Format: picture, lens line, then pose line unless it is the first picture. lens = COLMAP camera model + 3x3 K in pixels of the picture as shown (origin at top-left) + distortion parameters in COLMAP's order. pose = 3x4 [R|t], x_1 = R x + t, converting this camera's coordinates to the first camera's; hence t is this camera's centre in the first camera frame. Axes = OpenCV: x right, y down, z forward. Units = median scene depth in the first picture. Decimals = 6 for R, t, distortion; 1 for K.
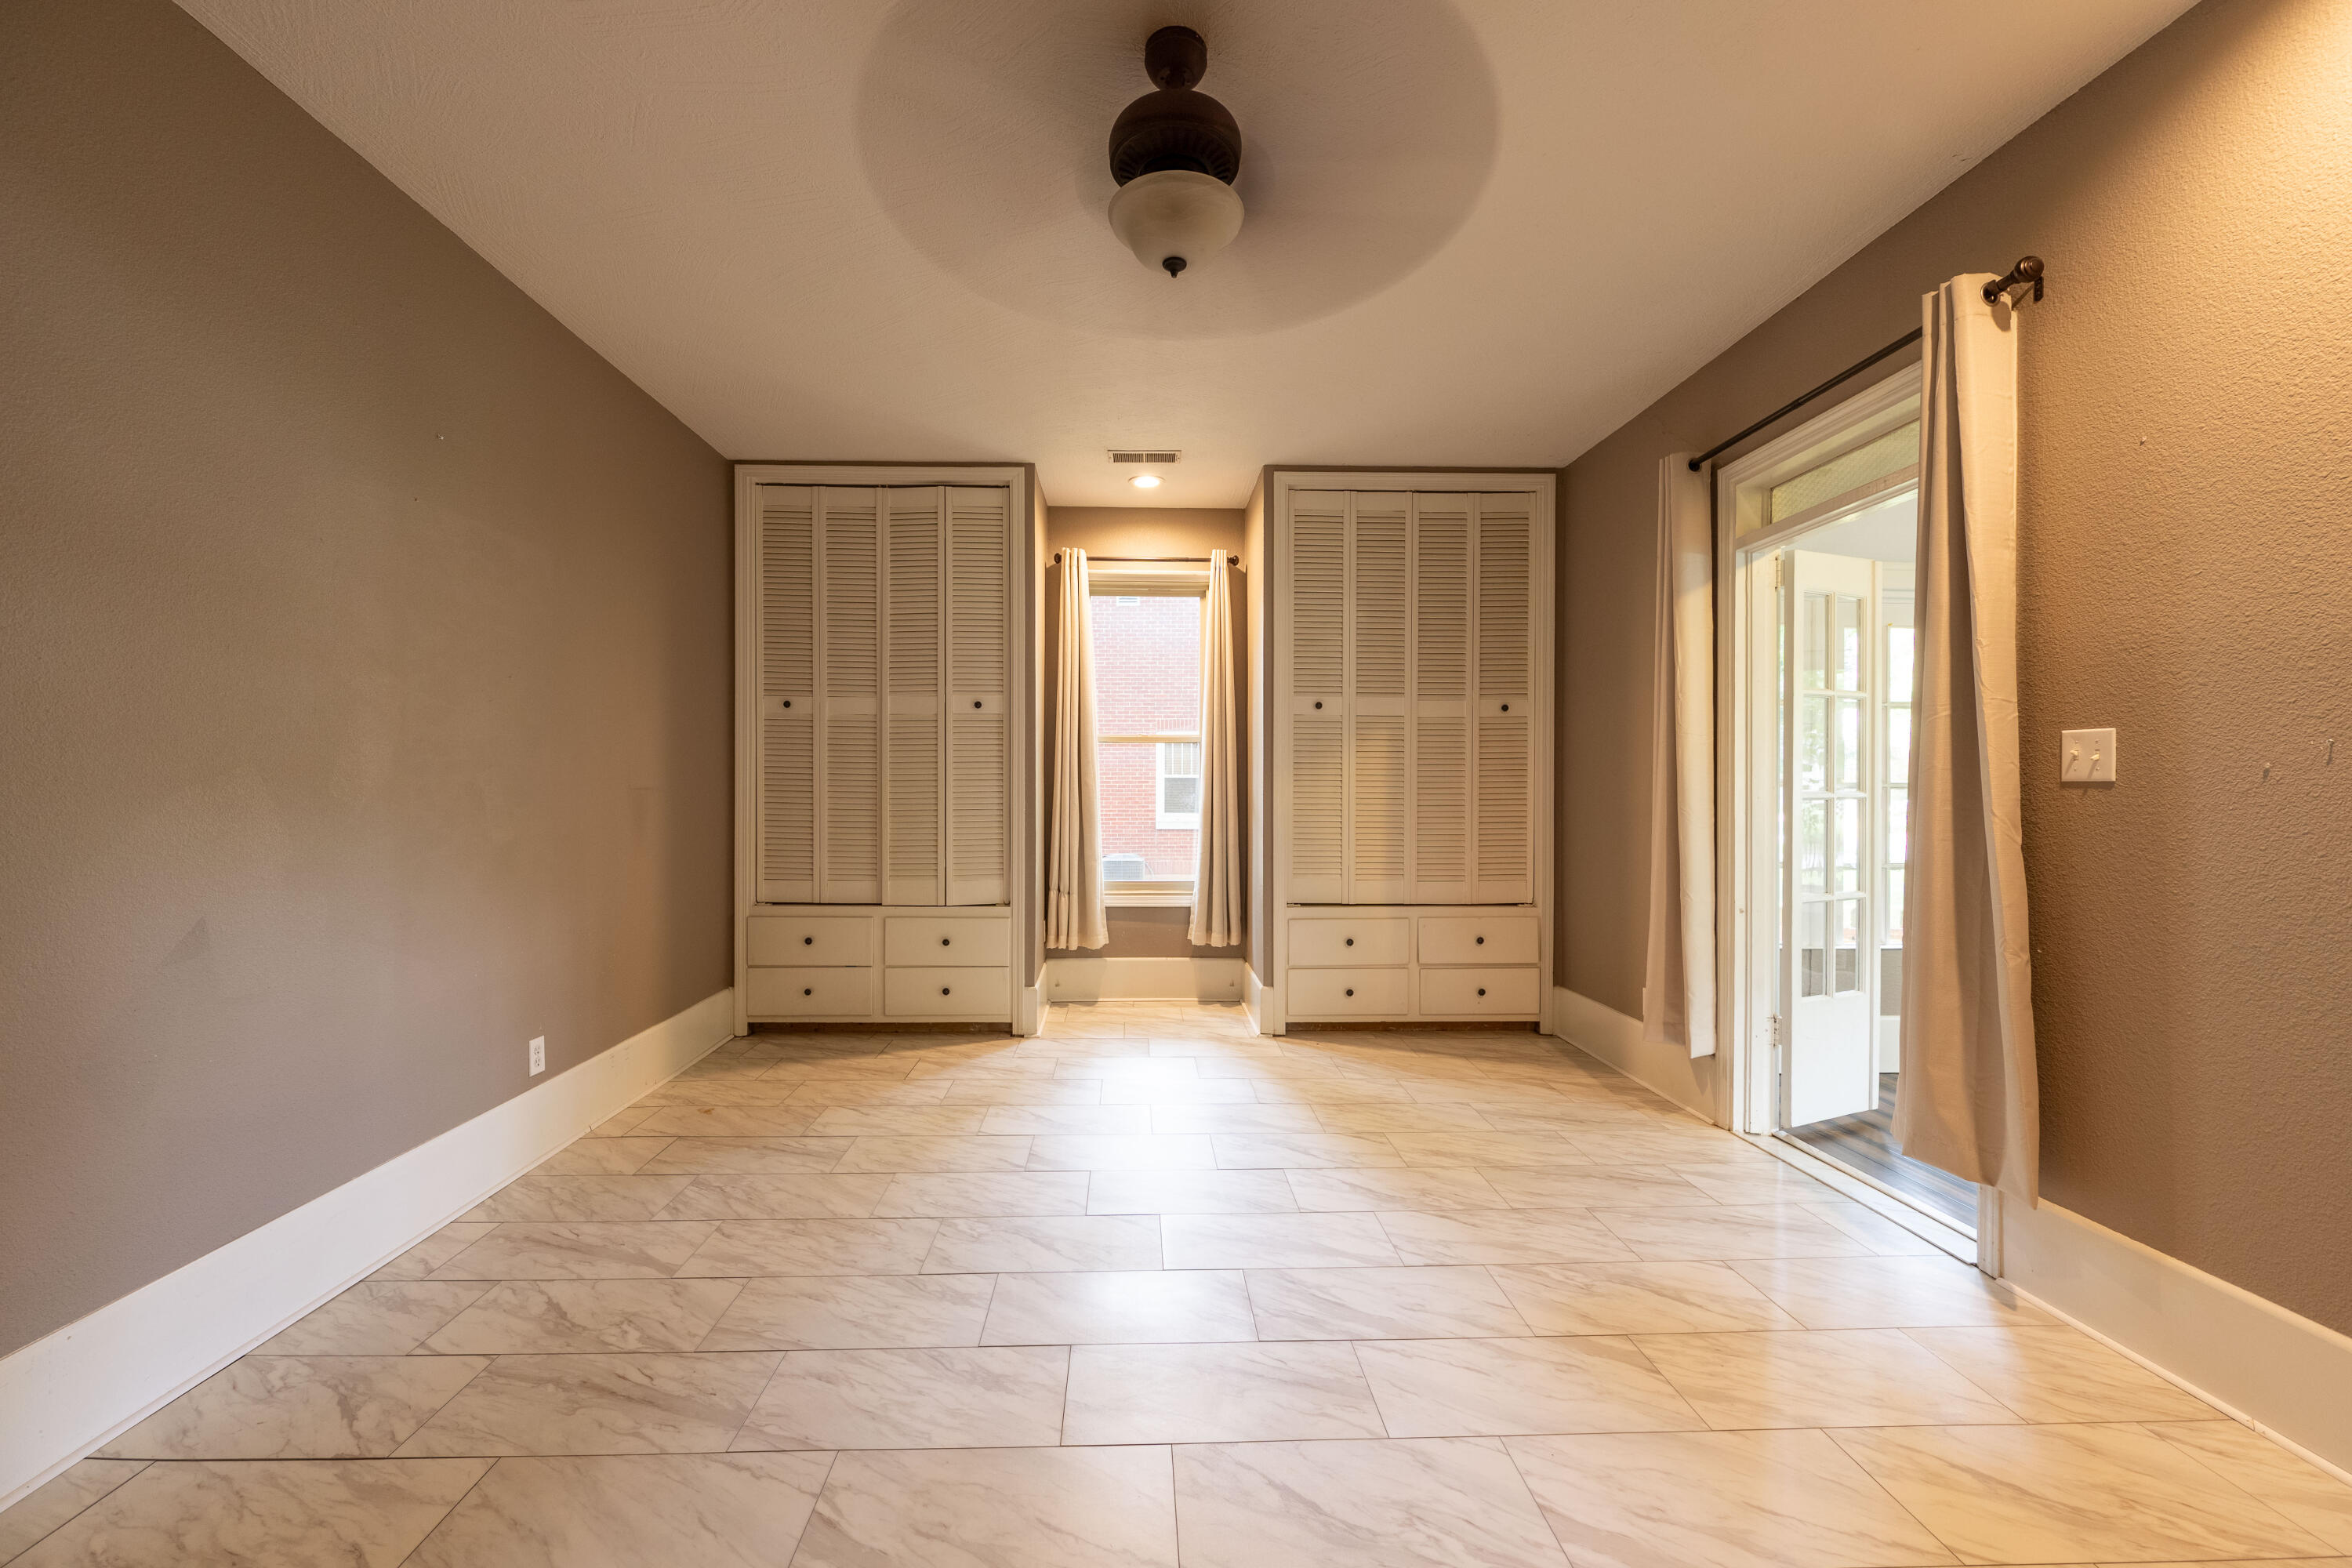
lens RADIAL K [[925.5, 0, 1162.9], [0, 925.5, 783.4], [0, 0, 1]] dist [-0.001206, 0.000124]
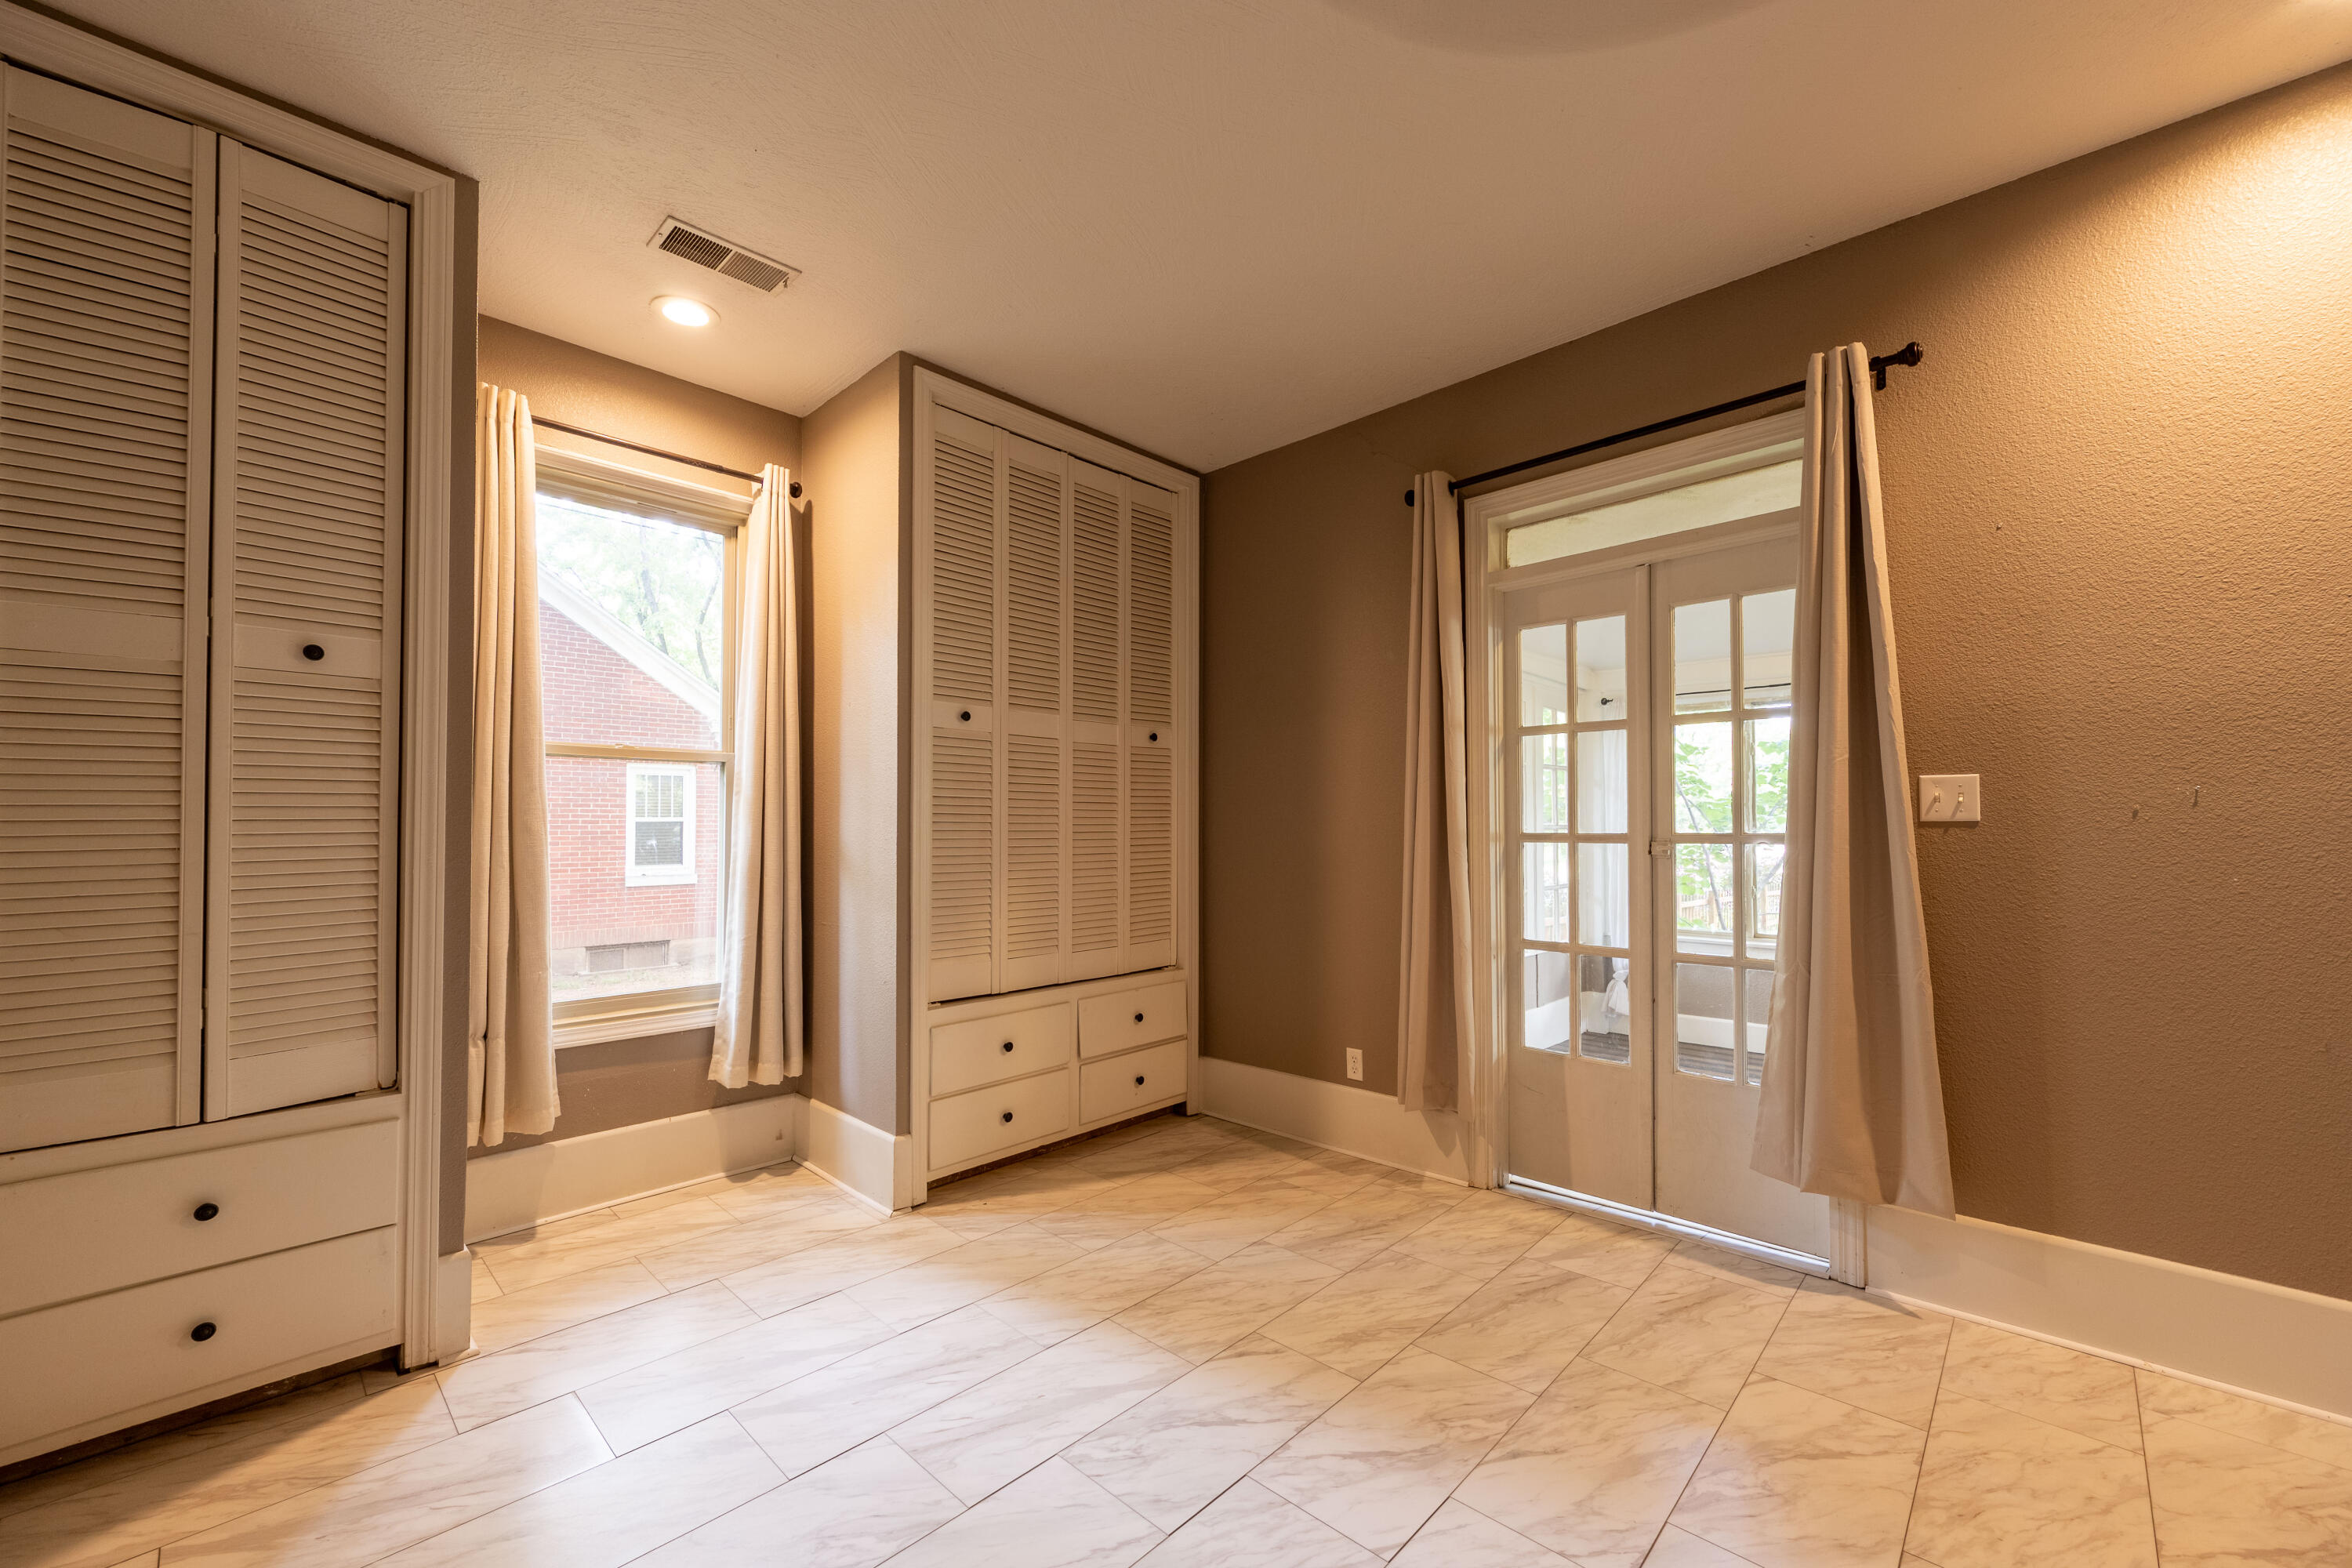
lens RADIAL K [[925.5, 0, 1178.7], [0, 925.5, 805.1], [0, 0, 1]] dist [-0.001206, 0.000124]
pose [[0.718591, 0.013653, 0.695299, -0.207030], [0.003624, 0.999720, -0.023376, 0.000524], [-0.695423, 0.019318, 0.718341, 0.385635]]
